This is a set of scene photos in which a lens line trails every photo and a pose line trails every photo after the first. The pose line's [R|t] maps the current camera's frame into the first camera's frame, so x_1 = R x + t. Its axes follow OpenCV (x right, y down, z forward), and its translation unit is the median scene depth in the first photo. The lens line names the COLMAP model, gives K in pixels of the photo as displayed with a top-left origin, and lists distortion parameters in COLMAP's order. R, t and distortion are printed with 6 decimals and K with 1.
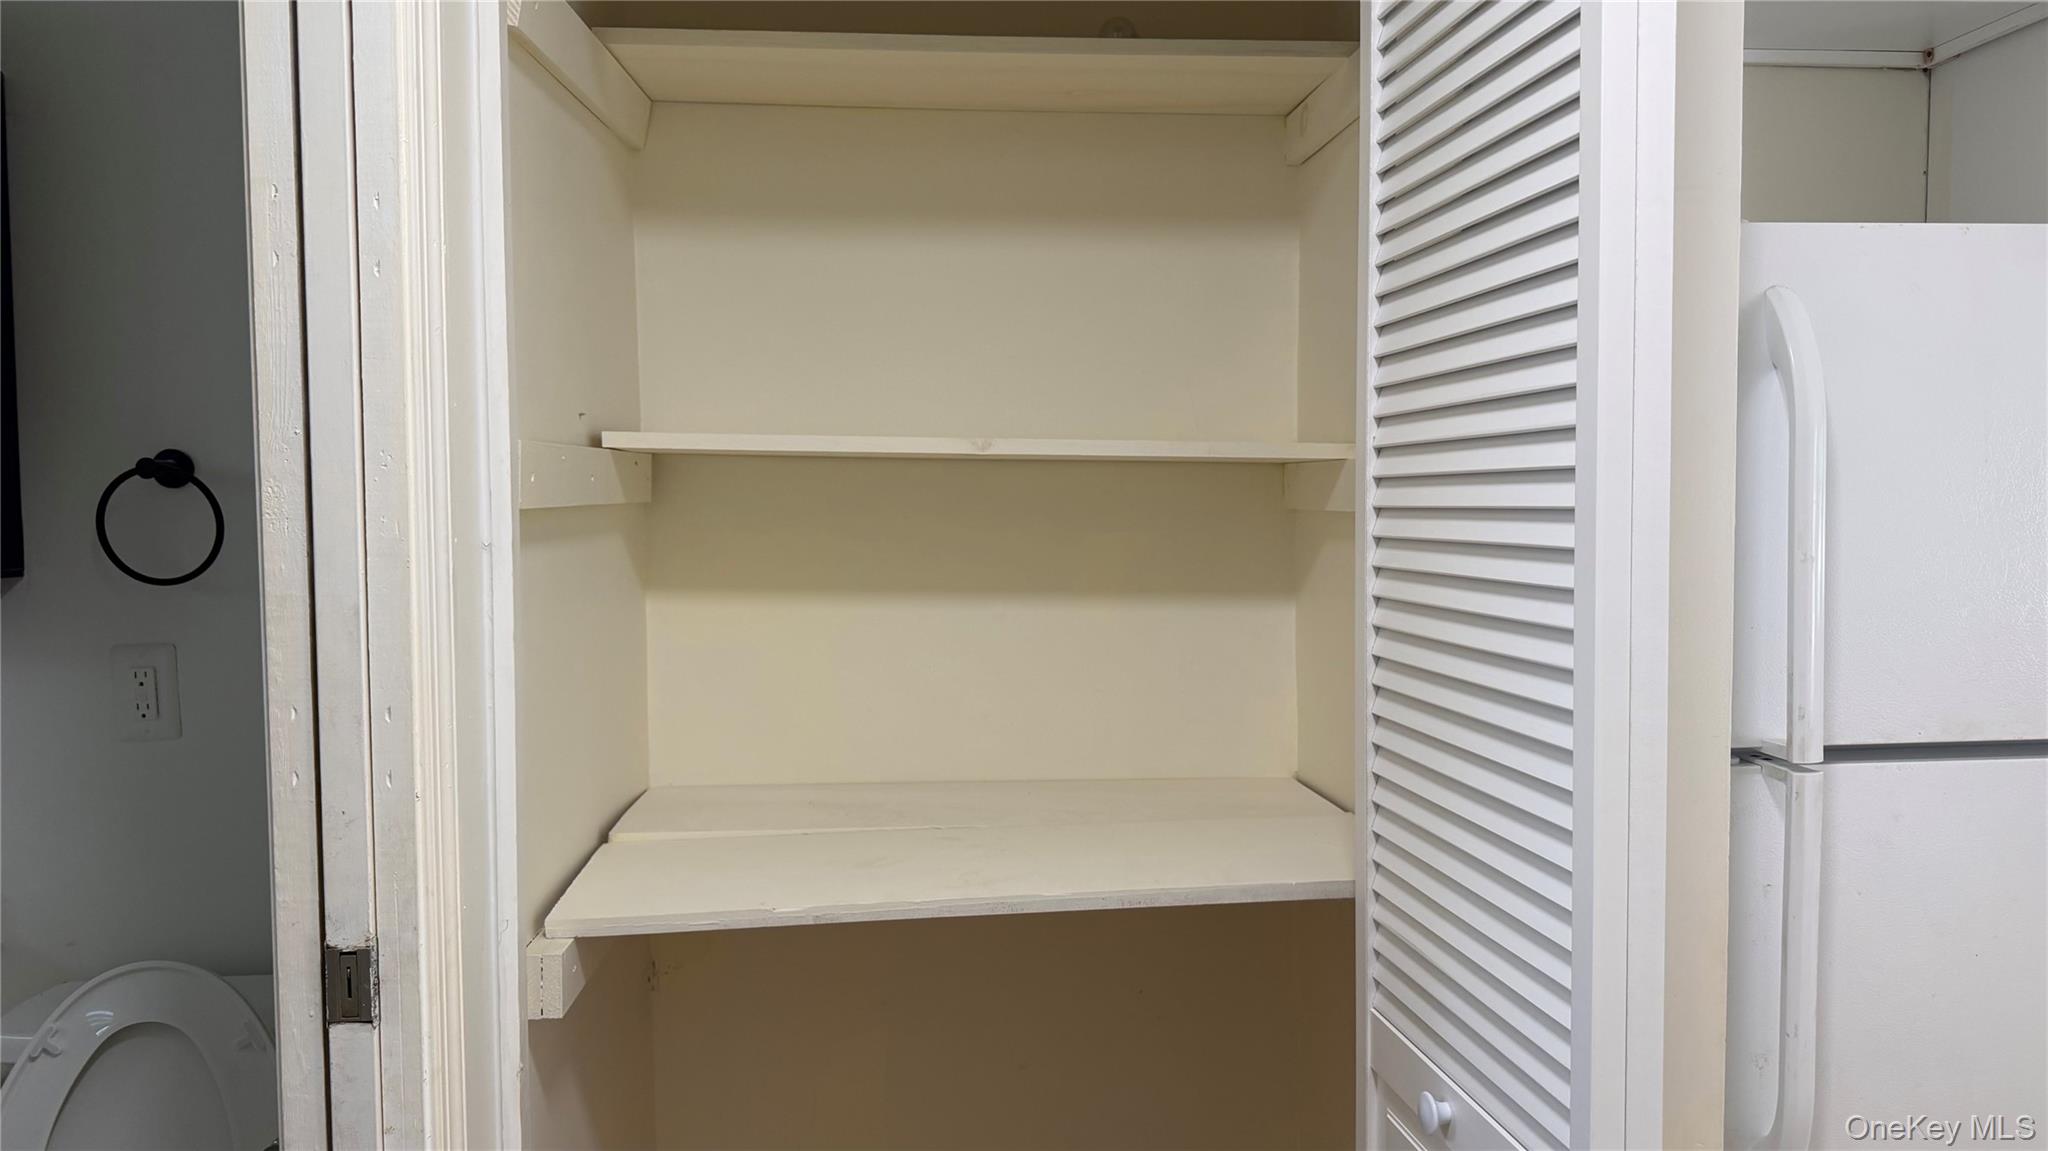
lens RADIAL K [[1437.2, 0, 1025.0], [0, 1437.2, 564.8], [0, 0, 1]] dist [0.046754, -0.037465]
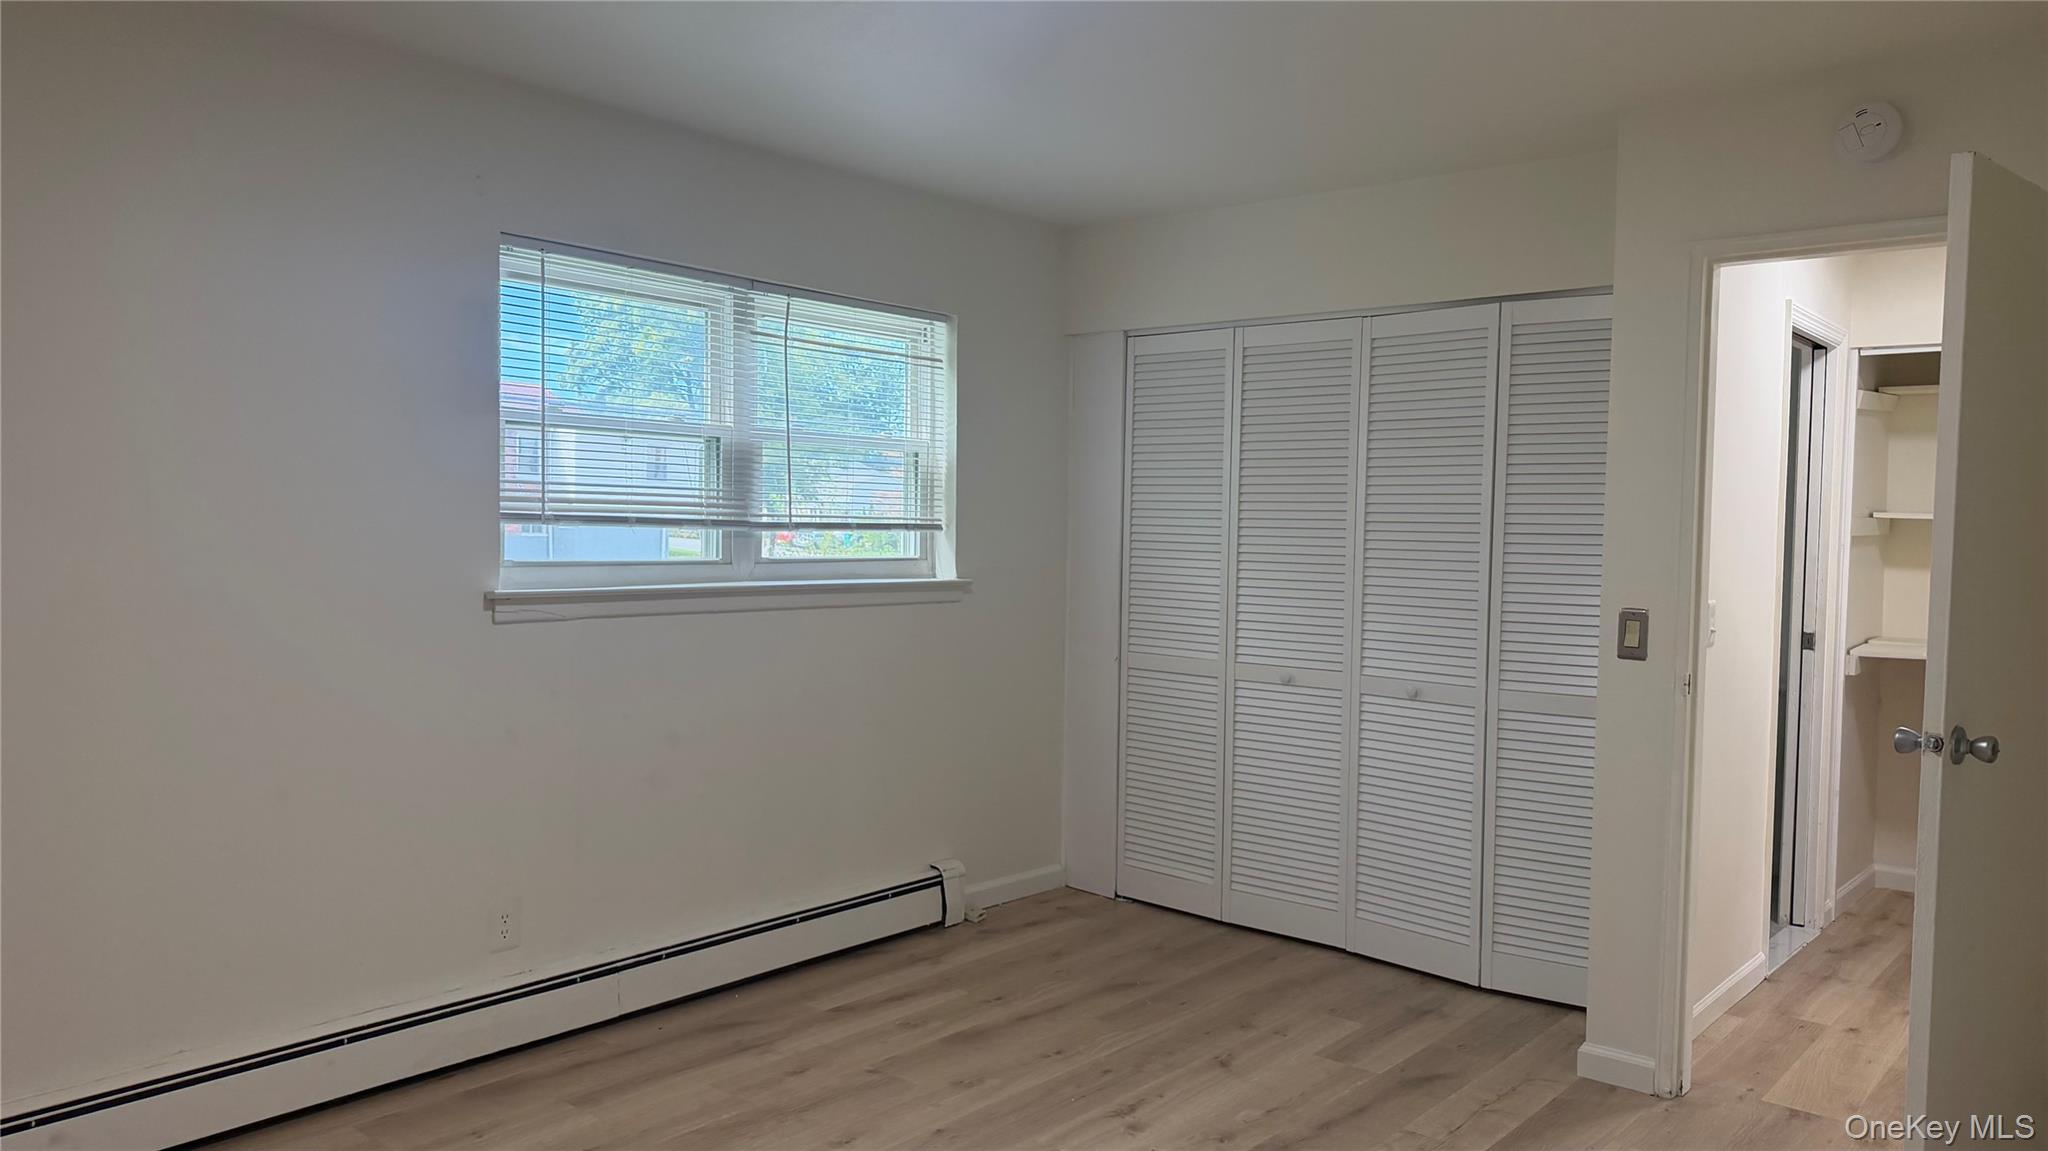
lens RADIAL K [[1437.2, 0, 1025.2], [0, 1437.2, 571.2], [0, 0, 1]] dist [0.046754, -0.037465]
pose [[0.712969, 0.044745, -0.699766, 0.724880], [-0.060747, 0.998151, 0.001931, 0.167823], [0.698559, 0.041132, 0.714369, -3.023690]]
